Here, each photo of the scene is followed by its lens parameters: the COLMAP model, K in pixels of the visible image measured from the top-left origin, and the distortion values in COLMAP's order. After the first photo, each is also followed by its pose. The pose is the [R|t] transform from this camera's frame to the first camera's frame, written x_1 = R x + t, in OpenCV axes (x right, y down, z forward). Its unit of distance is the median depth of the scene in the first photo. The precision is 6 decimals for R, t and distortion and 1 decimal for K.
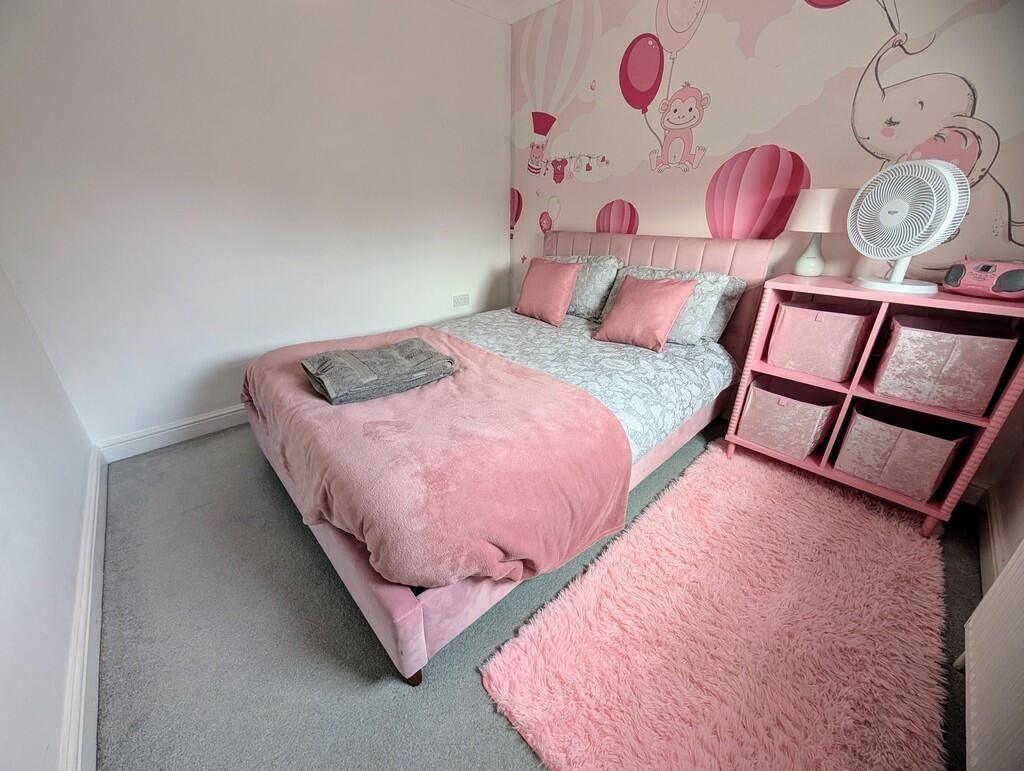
lens RADIAL K [[387.3, 0, 514.6], [0, 387.3, 380.8], [0, 0, 1]] dist [-0.000630, 0.000404]
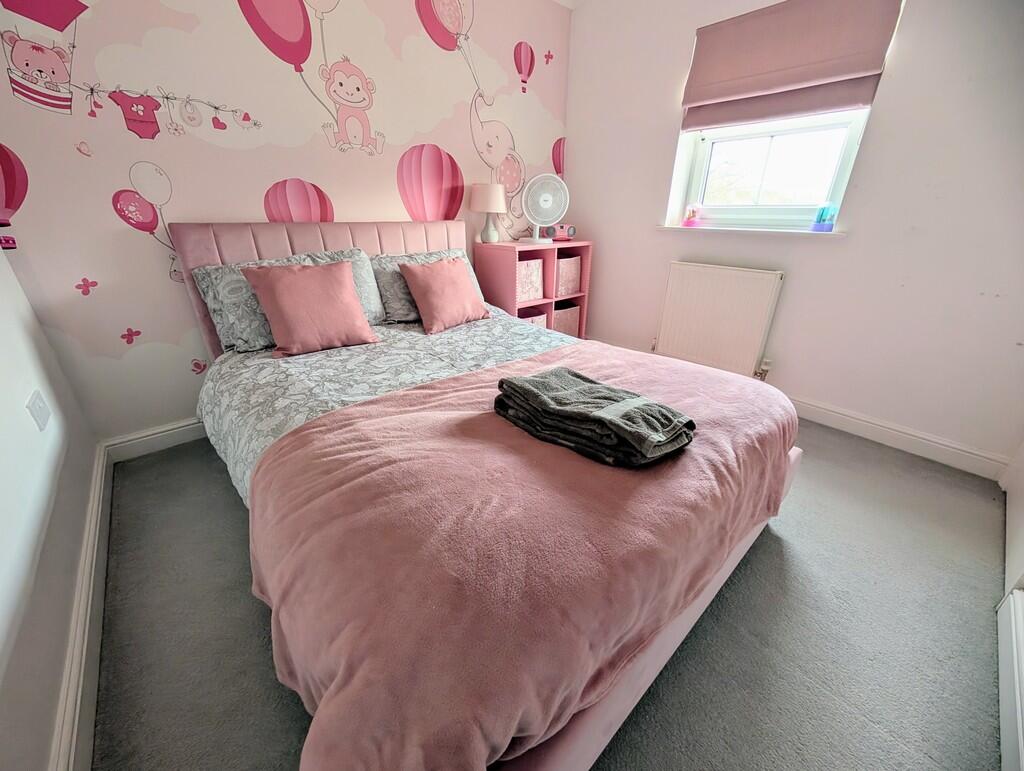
lens RADIAL K [[387.3, 0, 514.6], [0, 387.3, 380.8], [0, 0, 1]] dist [-0.000630, 0.000404]
pose [[0.033106, -0.410282, 0.911358, -0.683548], [0.385501, 0.846539, 0.367098, -0.276812], [-0.922113, 0.339176, 0.186189, 0.677794]]
